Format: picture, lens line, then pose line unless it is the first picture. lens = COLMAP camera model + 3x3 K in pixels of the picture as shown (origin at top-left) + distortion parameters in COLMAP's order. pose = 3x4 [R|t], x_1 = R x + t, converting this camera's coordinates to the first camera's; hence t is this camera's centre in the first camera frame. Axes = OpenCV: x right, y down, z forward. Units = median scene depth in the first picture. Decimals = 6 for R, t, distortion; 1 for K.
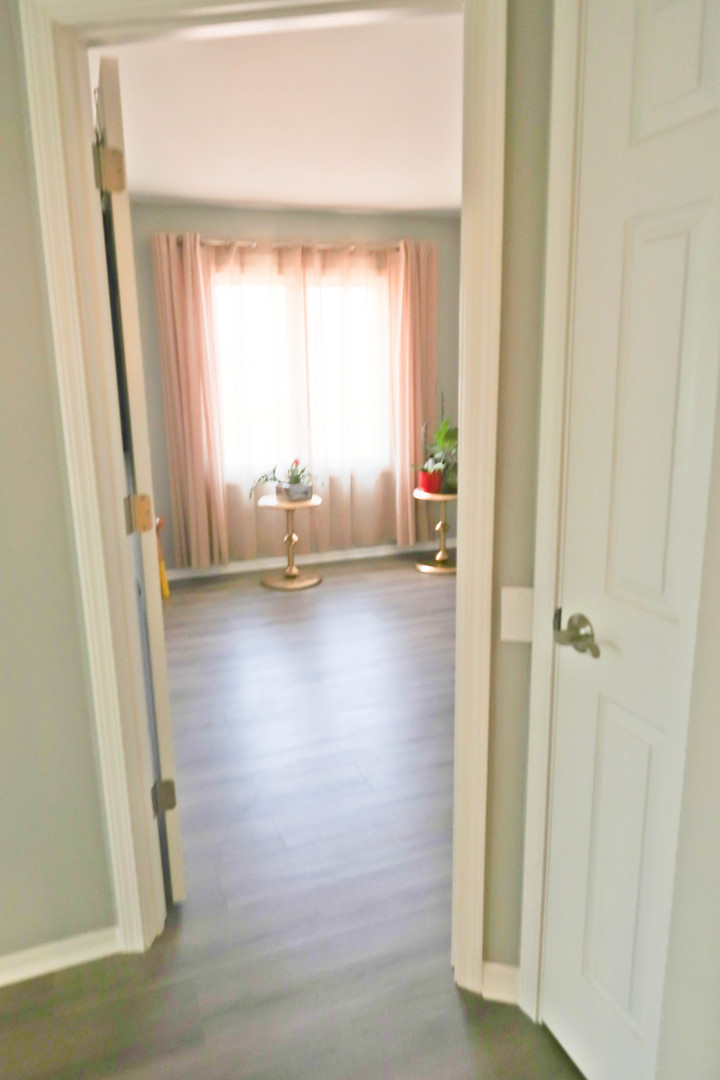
lens RADIAL K [[743.2, 0, 346.0], [0, 743.2, 551.0], [0, 0, 1]] dist [-0.026592, 0.008291]
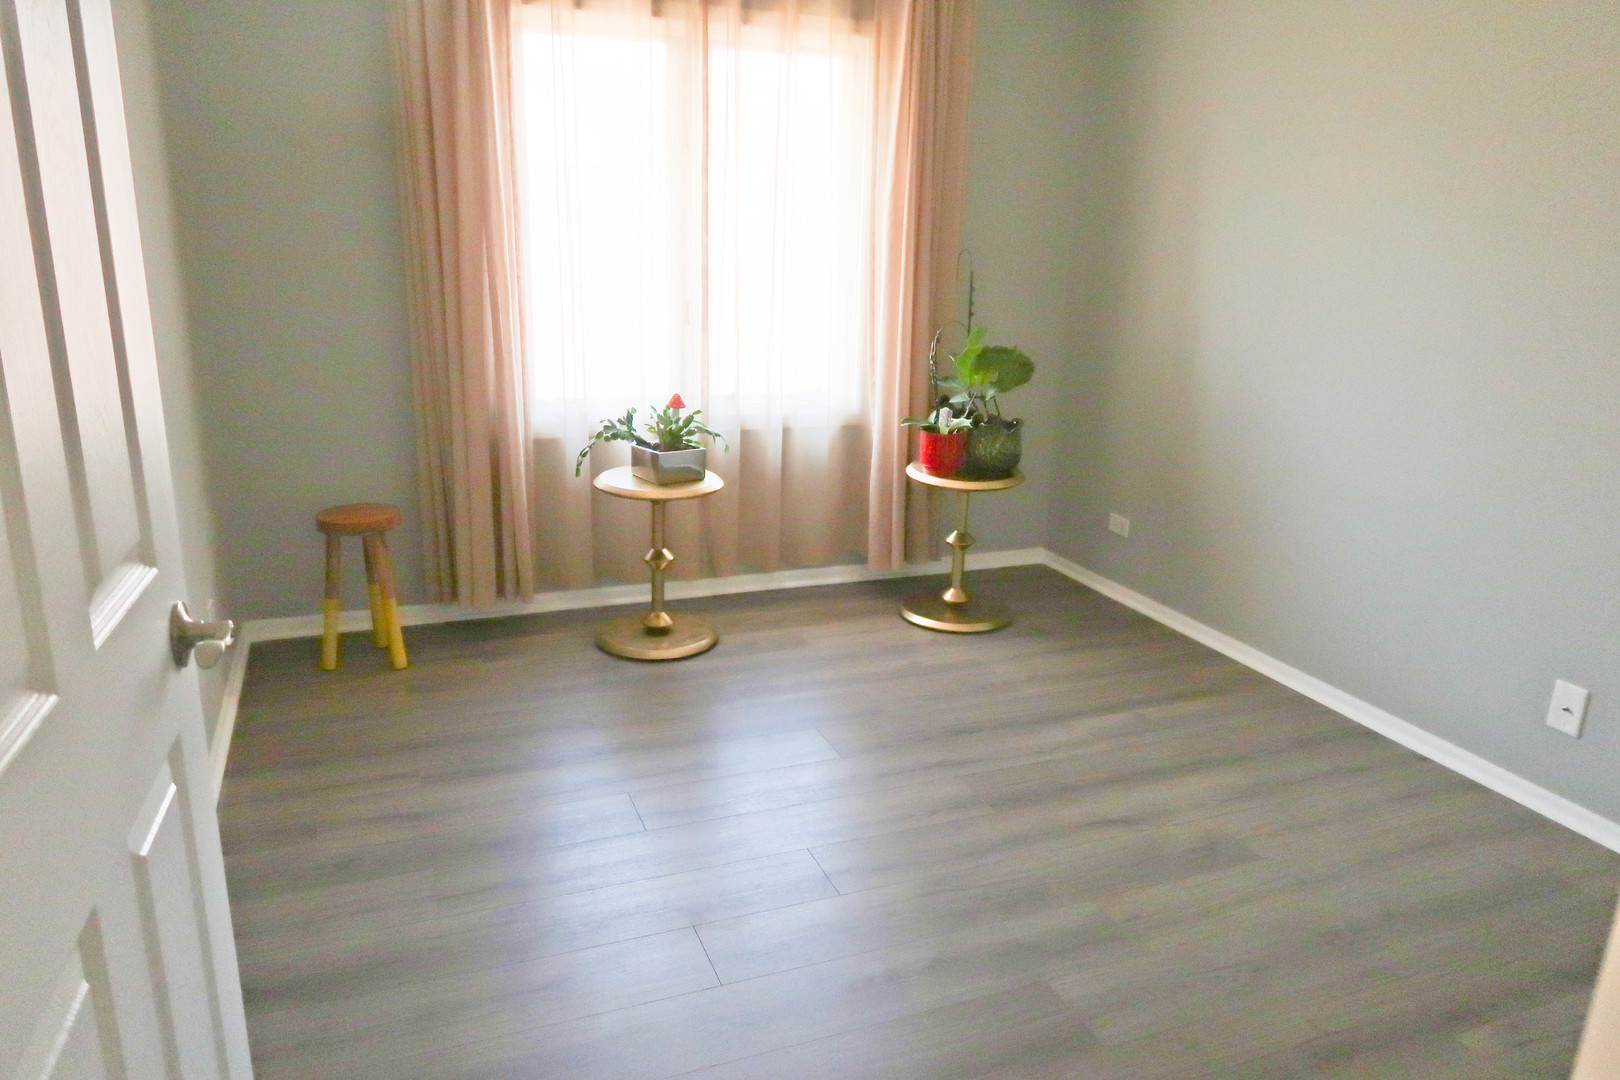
lens RADIAL K [[1114.8, 0, 830.5], [0, 1114.8, 548.3], [0, 0, 1]] dist [-0.026592, 0.008291]
pose [[0.997394, 0.037156, 0.061850, -0.006252], [-0.040087, 0.998098, 0.046834, -0.059313], [-0.059992, -0.049191, 0.996986, 0.241172]]
